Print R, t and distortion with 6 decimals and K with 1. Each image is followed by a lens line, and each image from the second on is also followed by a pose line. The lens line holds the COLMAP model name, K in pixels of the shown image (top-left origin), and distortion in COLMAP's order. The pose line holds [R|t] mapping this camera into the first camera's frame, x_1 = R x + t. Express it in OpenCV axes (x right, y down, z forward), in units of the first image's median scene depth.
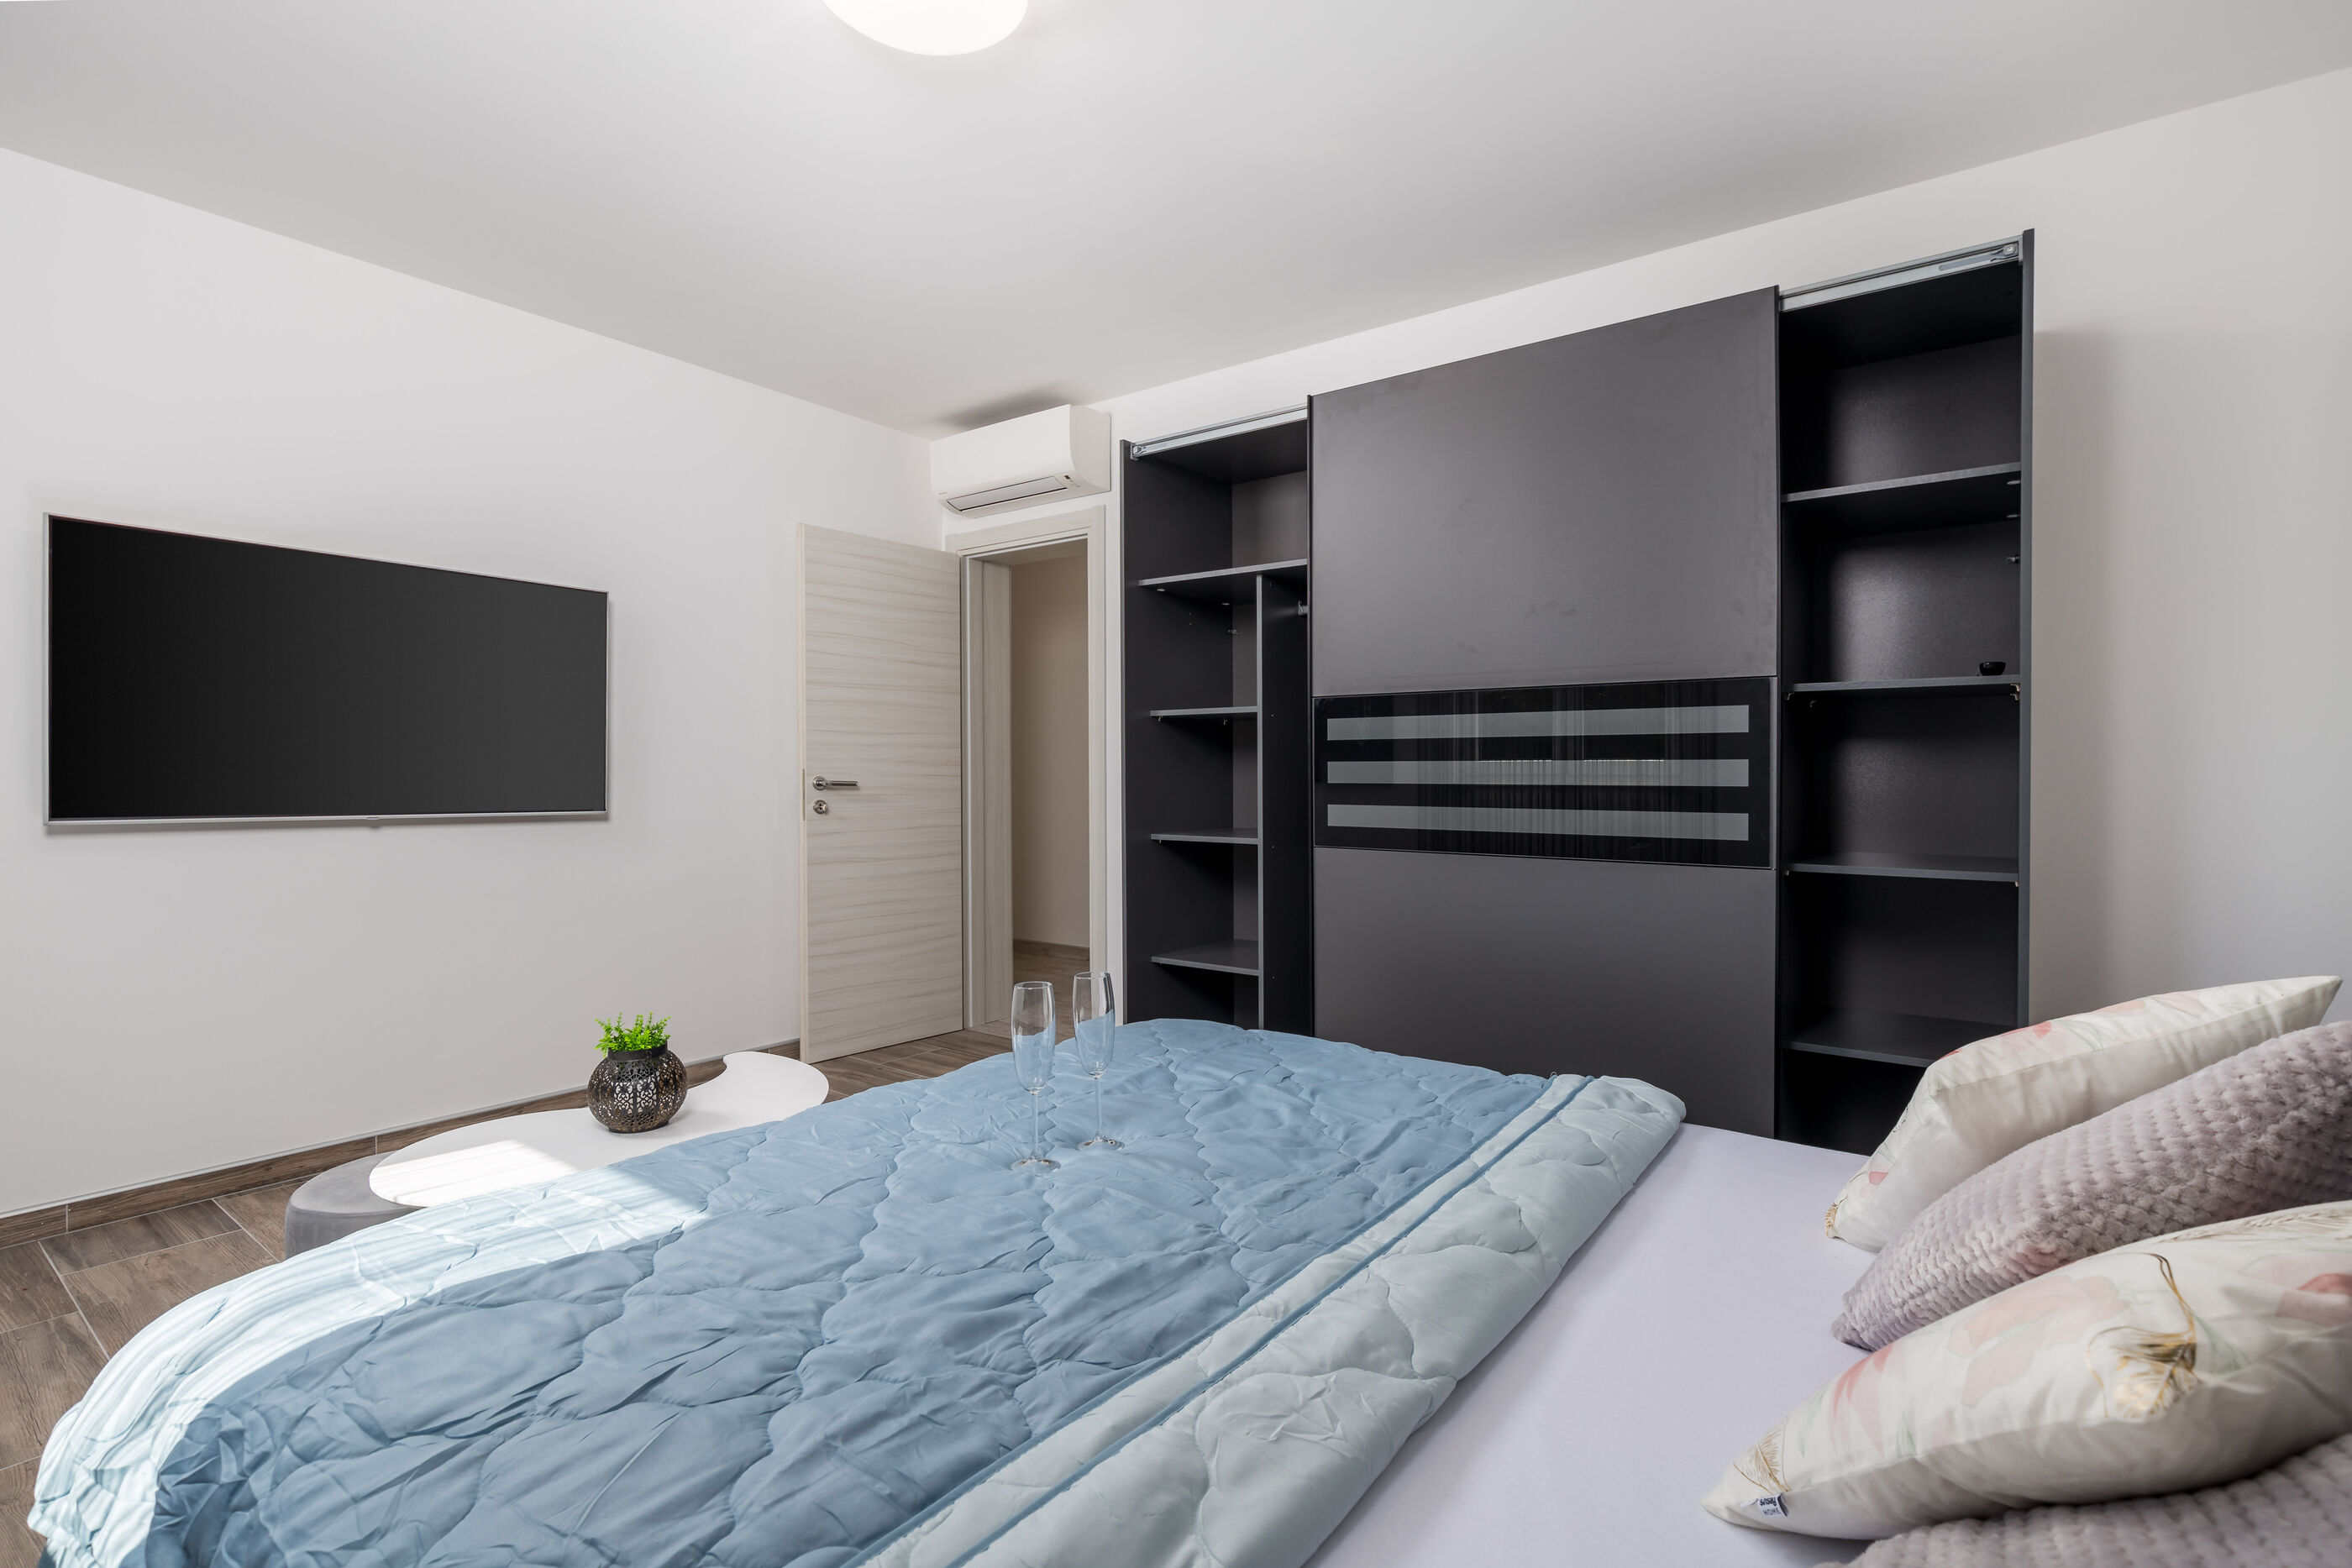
lens RADIAL K [[1072.4, 0, 1180.5], [0, 1072.4, 775.0], [0, 0, 1]] dist [0.020117, 0.000017]
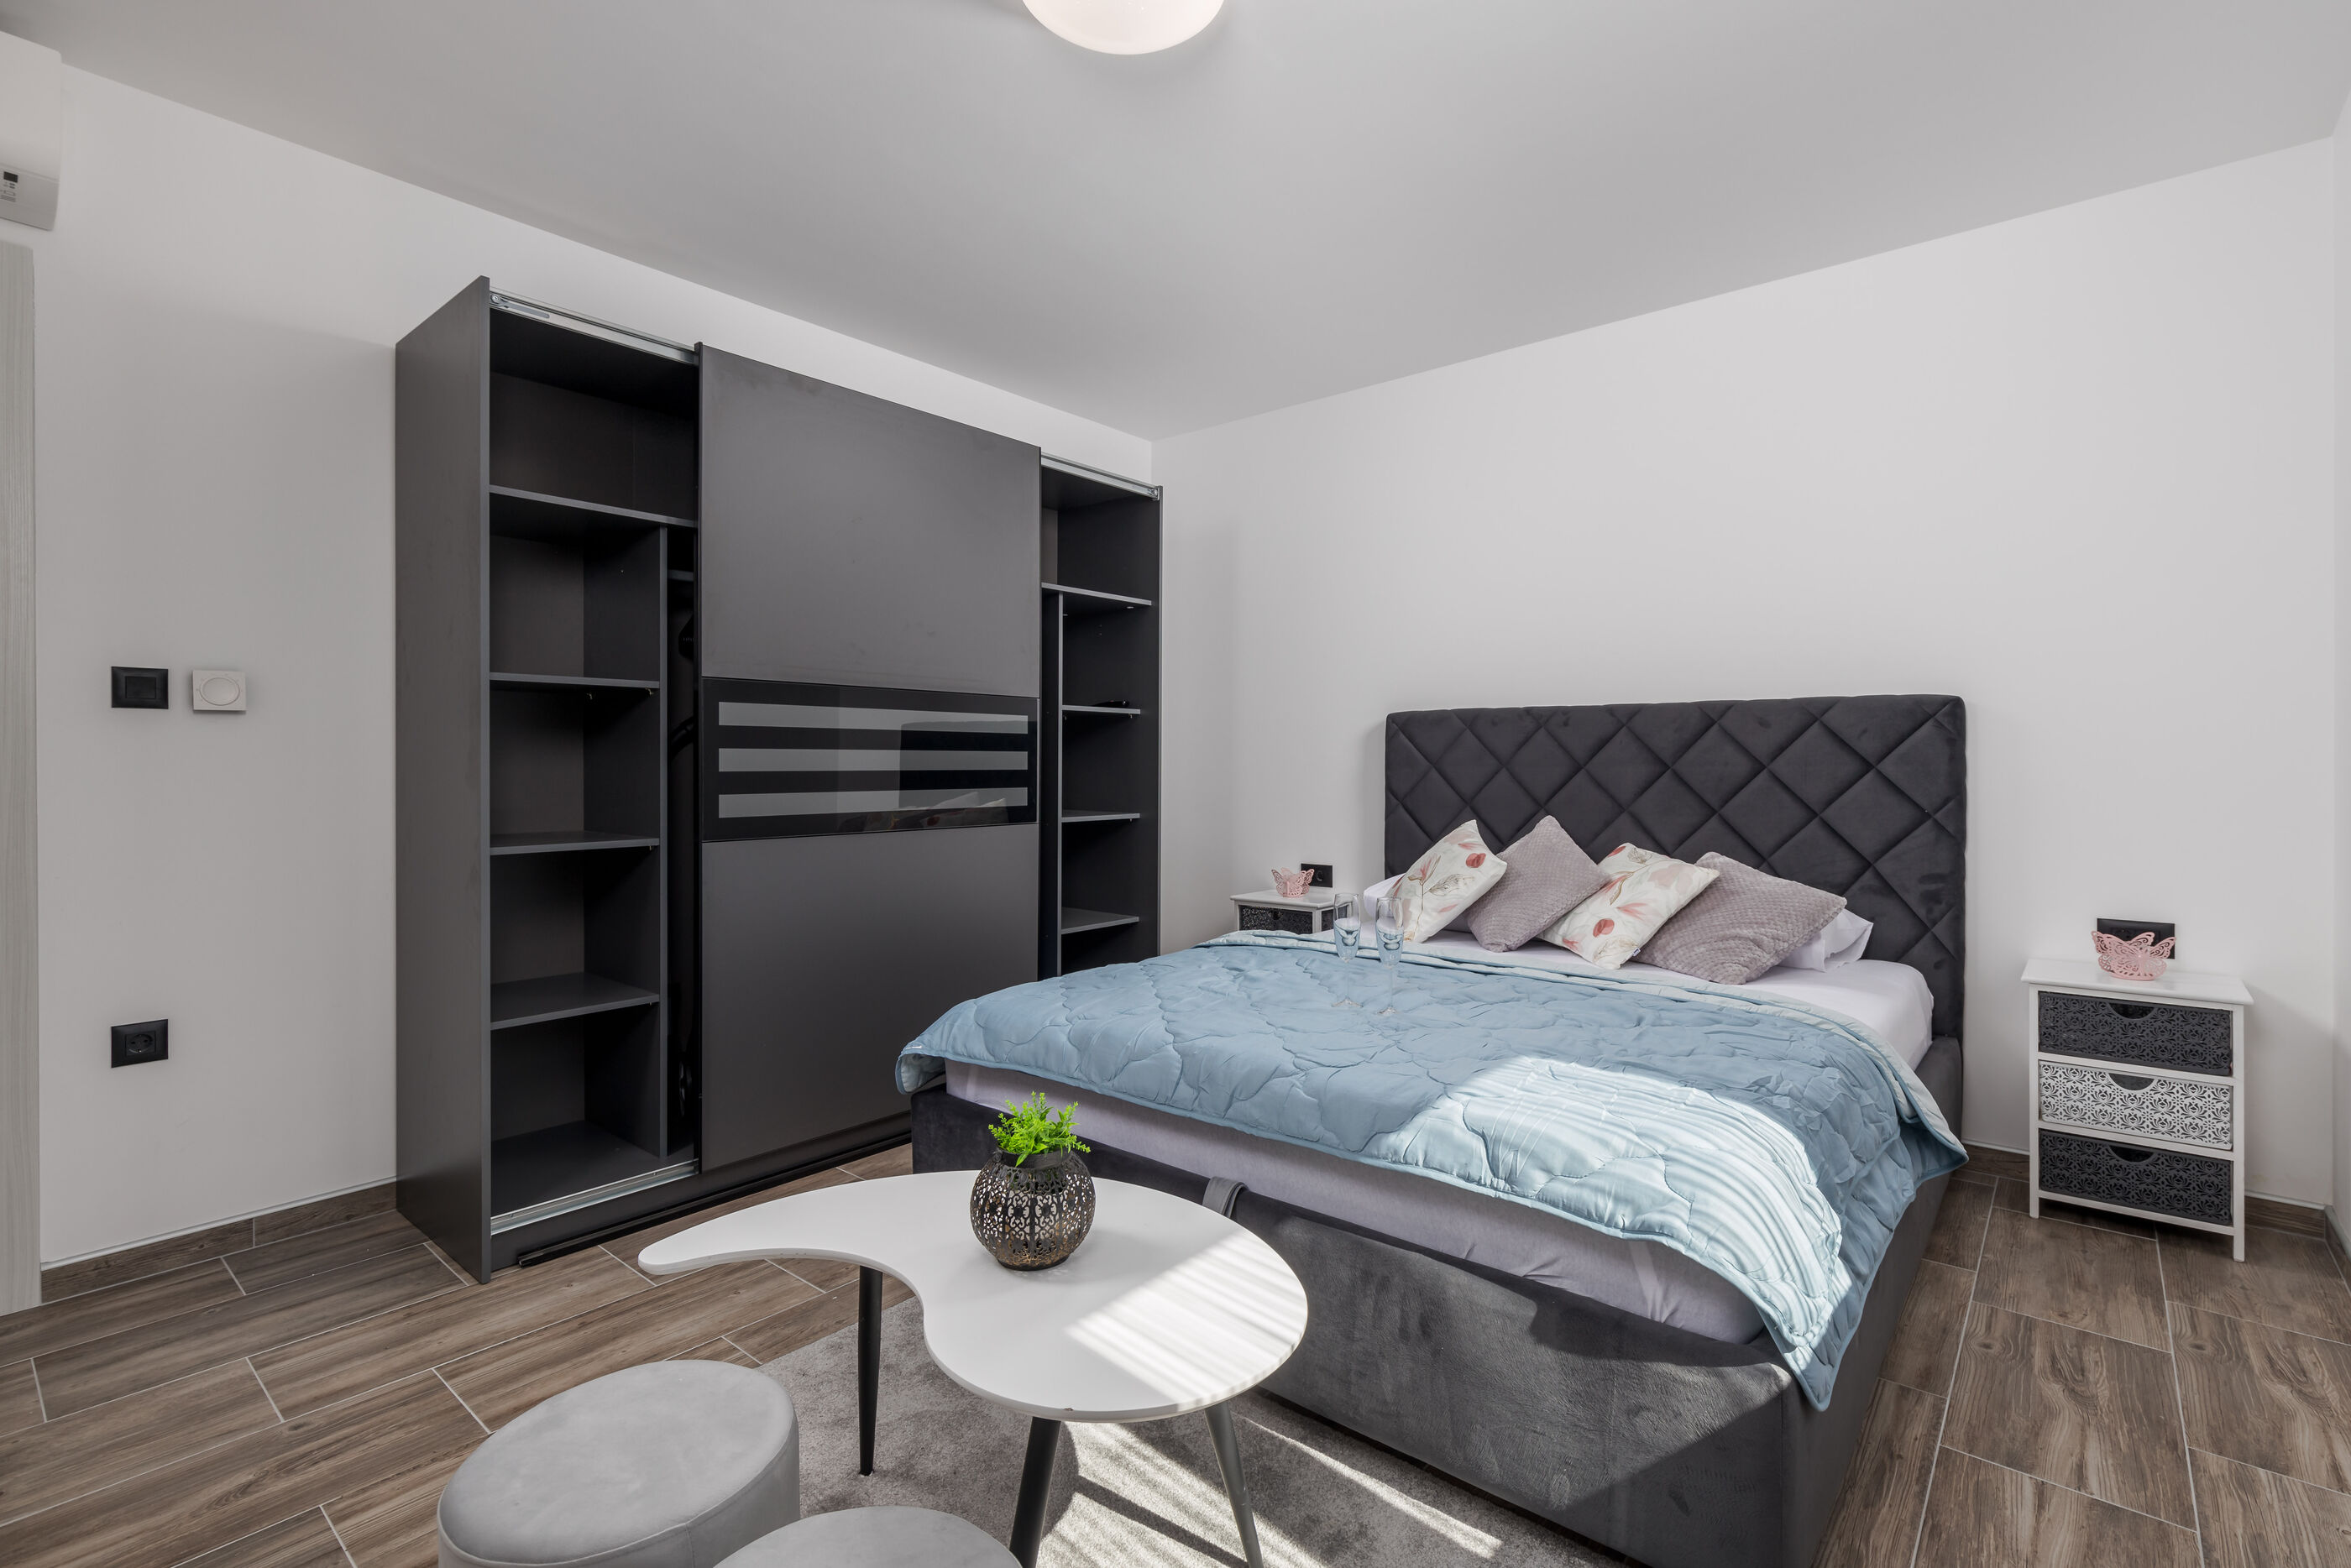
lens RADIAL K [[1071.9, 0, 1180.0], [0, 1071.9, 775.0], [0, 0, 1]] dist [0.020117, 0.000017]
pose [[0.055706, -0.012159, 0.998373, -0.766388], [0.002800, 0.999924, 0.012022, 0.000579], [-0.998443, 0.002126, 0.055736, 0.557533]]
